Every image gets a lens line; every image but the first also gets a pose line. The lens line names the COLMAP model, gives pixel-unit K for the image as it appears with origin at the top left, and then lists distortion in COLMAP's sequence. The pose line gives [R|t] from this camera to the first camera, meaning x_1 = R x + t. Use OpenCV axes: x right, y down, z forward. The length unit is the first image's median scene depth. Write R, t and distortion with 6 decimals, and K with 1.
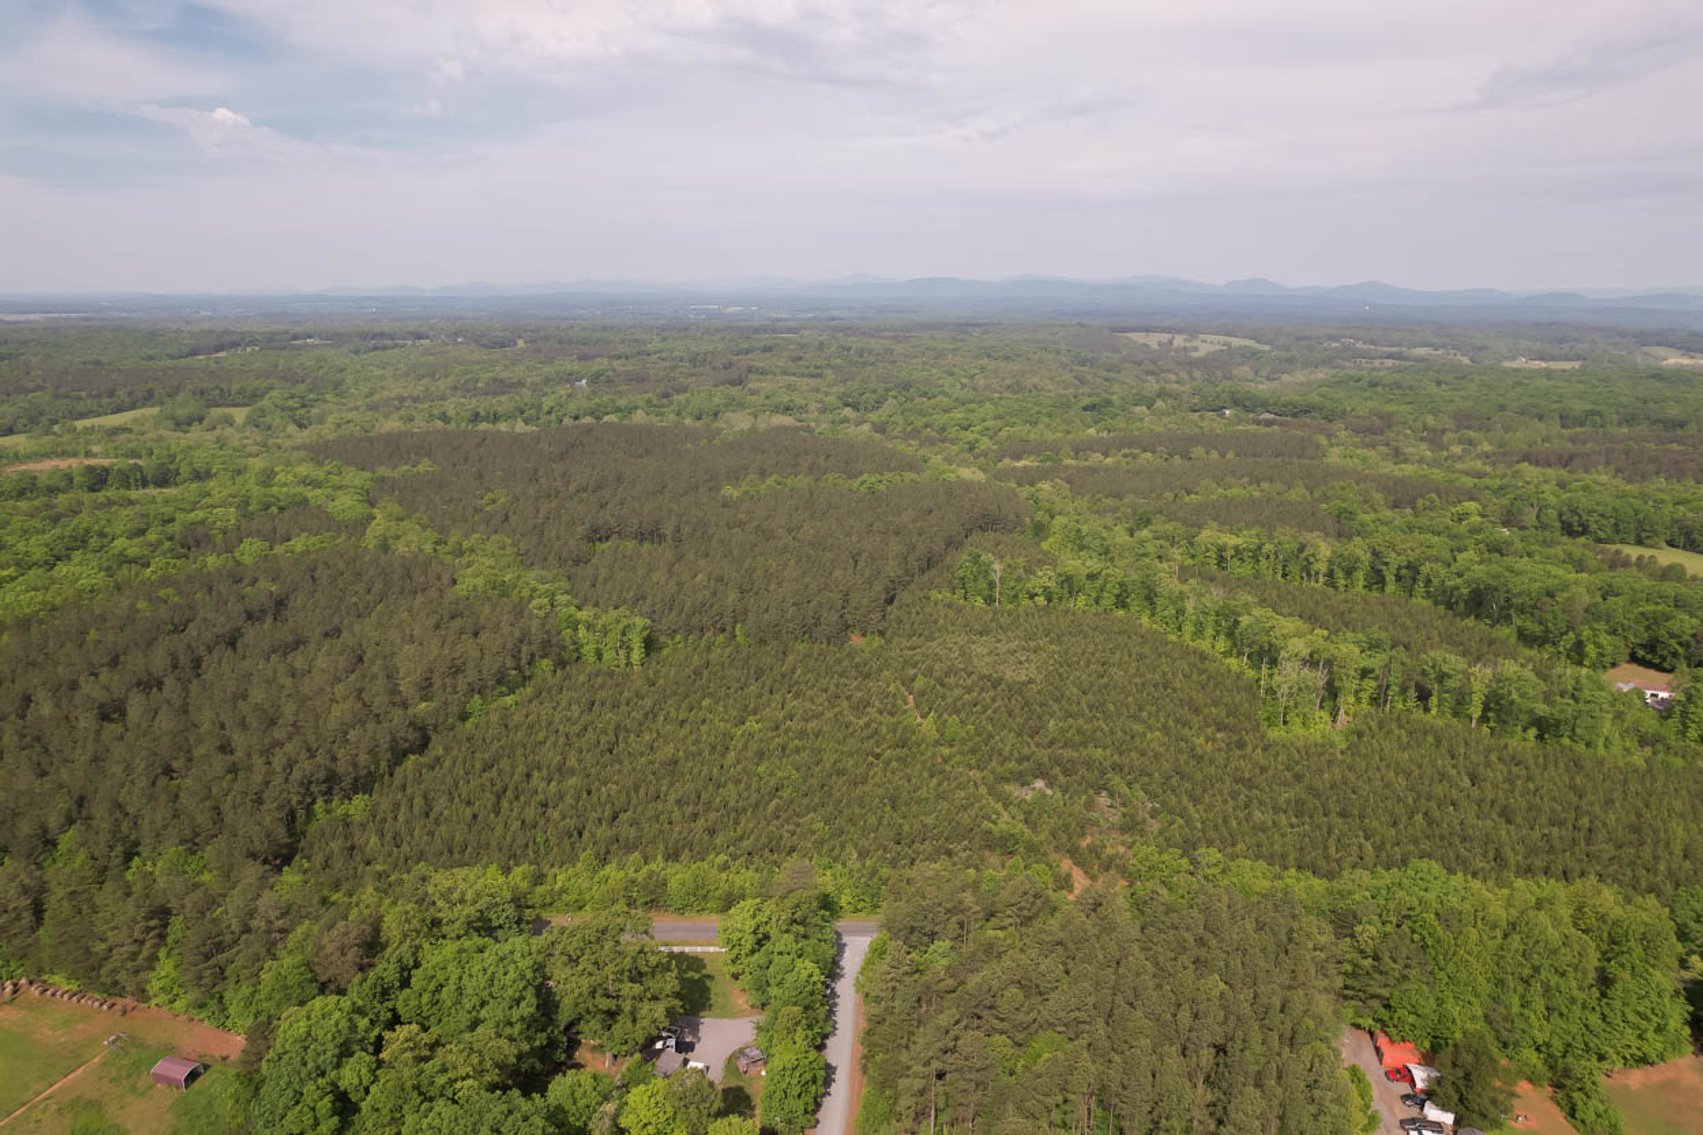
lens RADIAL K [[1103.9, 0, 840.8], [0, 1103.9, 568.0], [0, 0, 1]] dist [-0.071853, 0.068835]
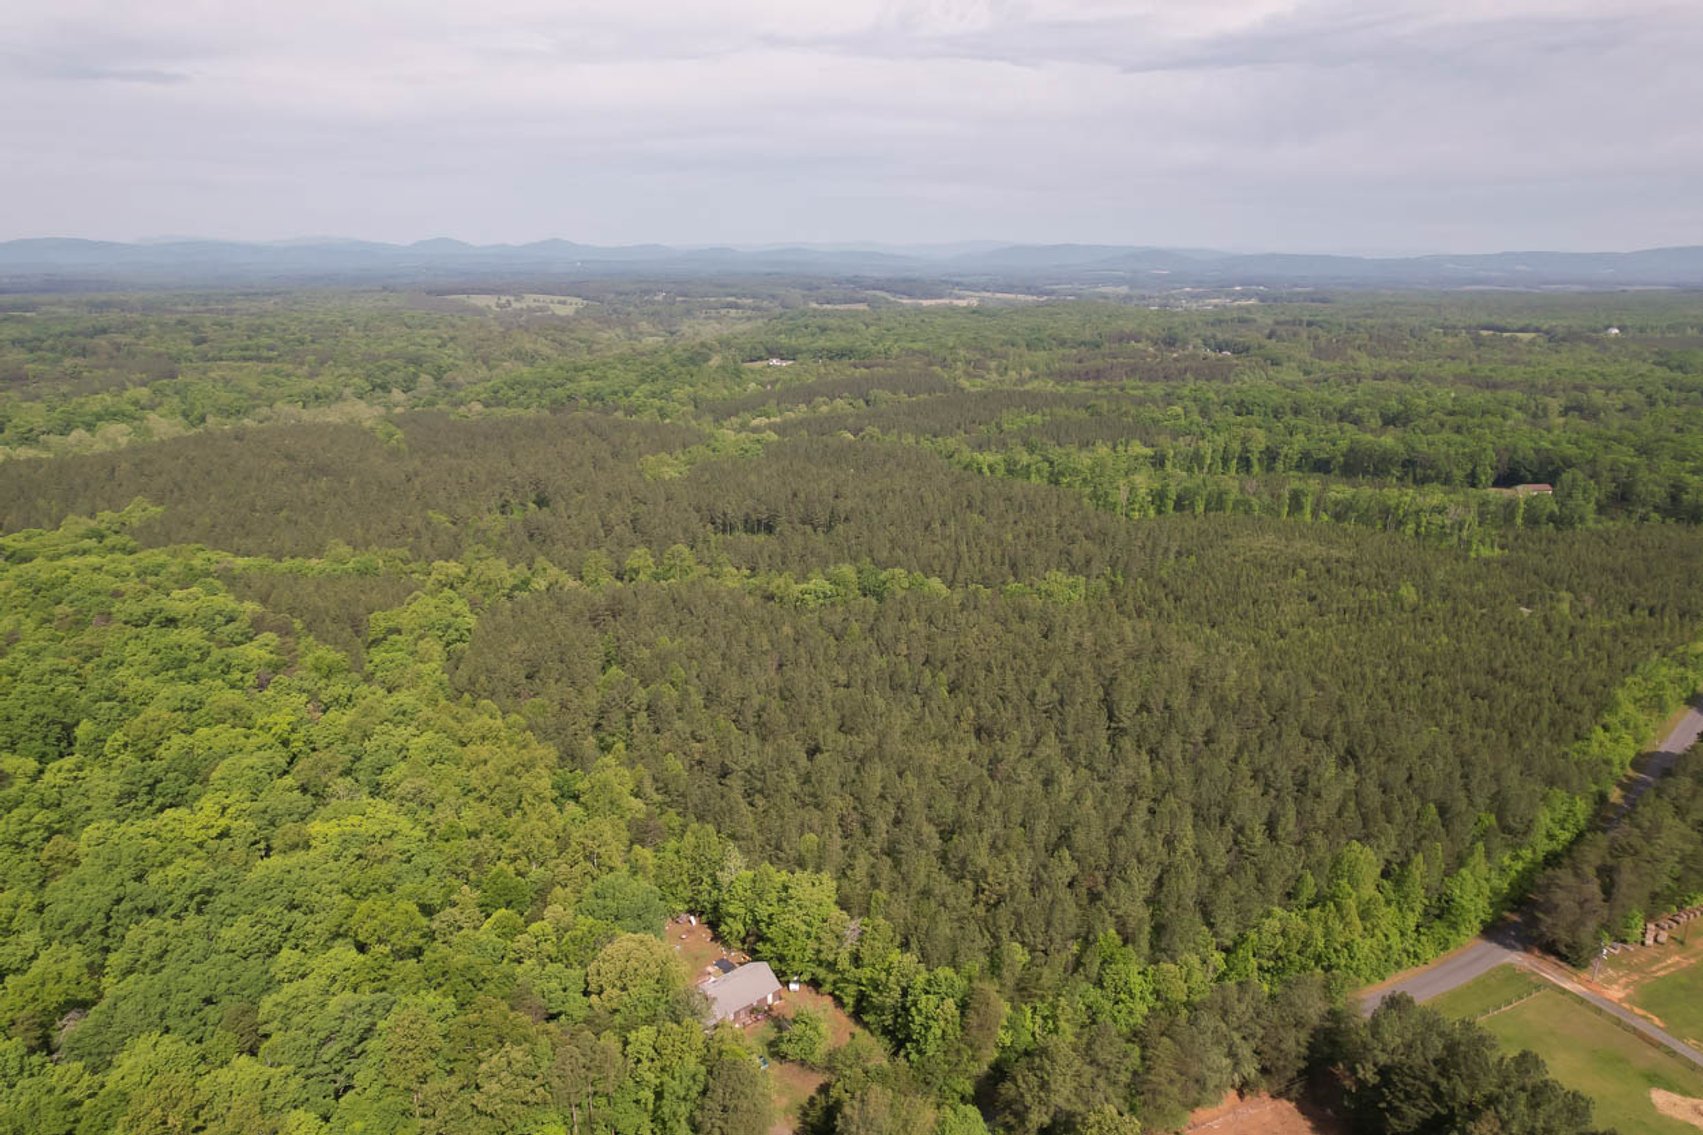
lens RADIAL K [[1103.9, 0, 853.3], [0, 1103.9, 550.3], [0, 0, 1]] dist [-0.071853, 0.068835]
pose [[0.751519, -0.176946, 0.635538, -0.503447], [0.164481, 0.983192, 0.079241, -0.047808], [-0.638878, 0.044983, 0.767992, 0.176136]]
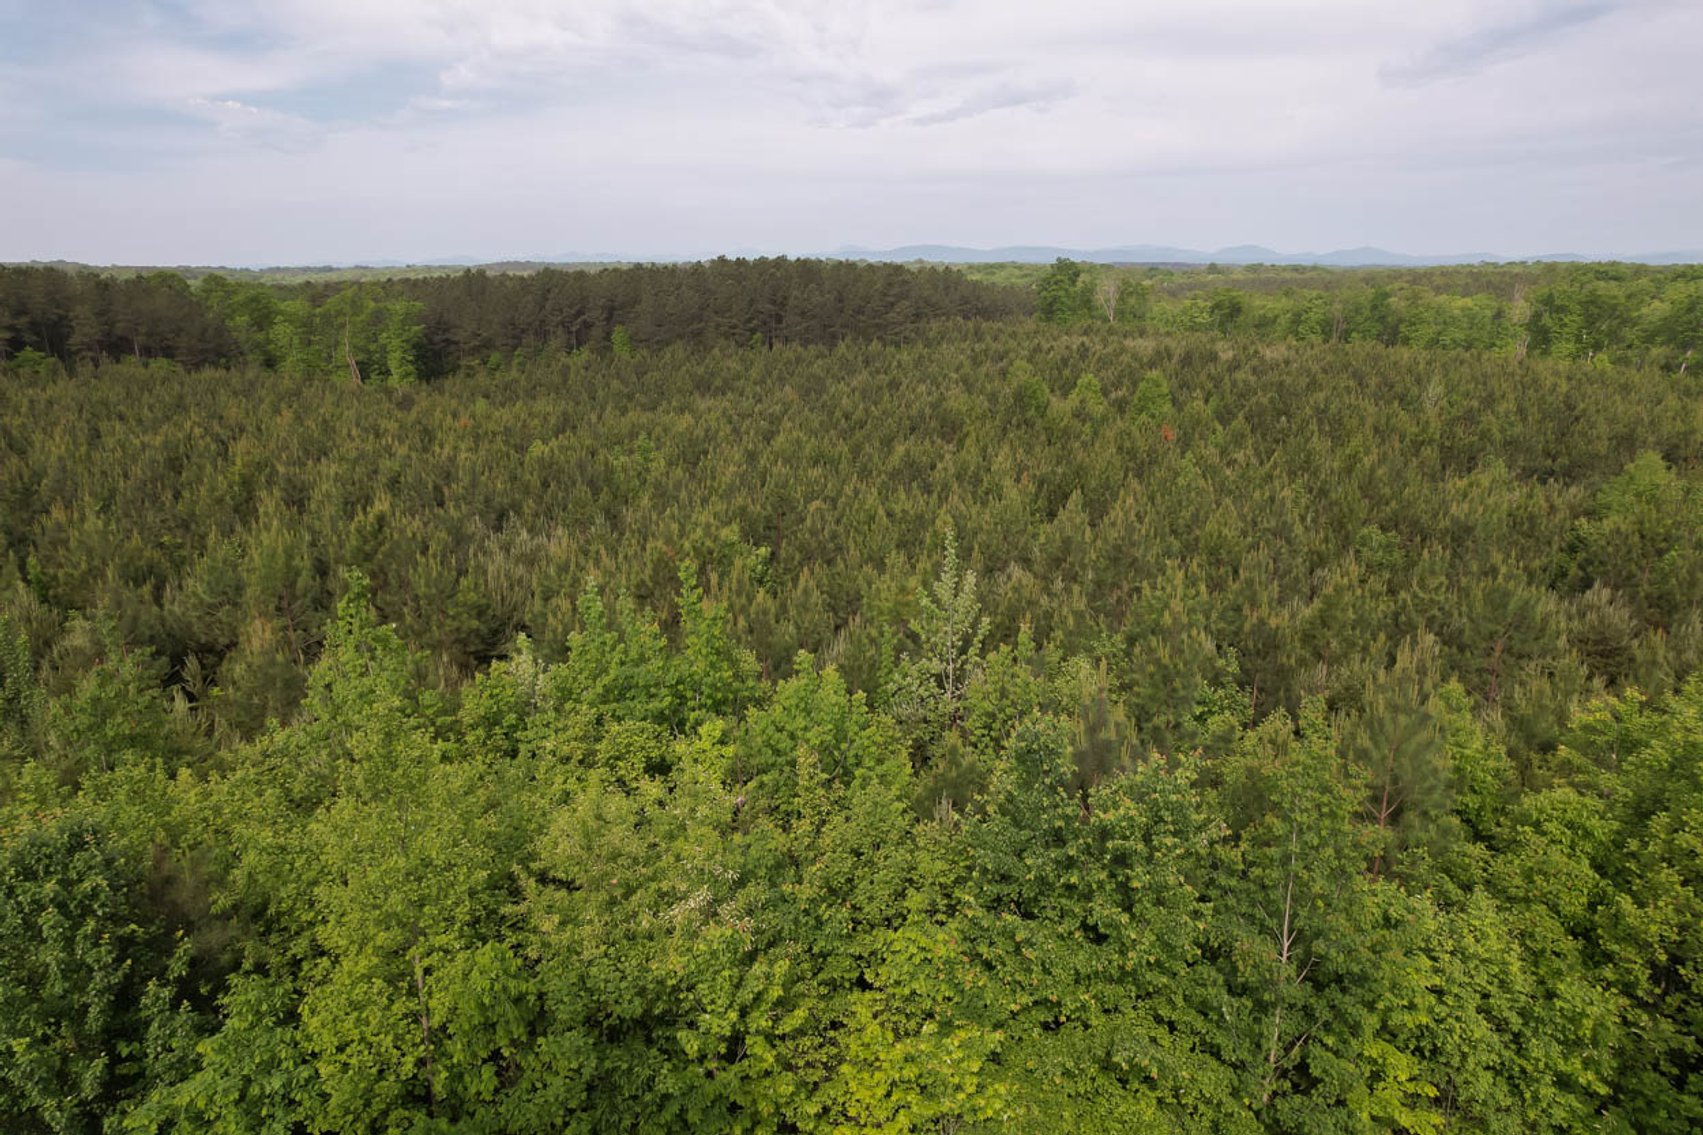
lens RADIAL K [[1103.9, 0, 848.7], [0, 1103.9, 576.5], [0, 0, 1]] dist [-0.071853, 0.068835]
pose [[0.999835, -0.010100, 0.015085, -0.000049], [0.009658, 0.999530, 0.029100, 0.077688], [-0.015372, -0.028949, 0.999463, 0.270556]]
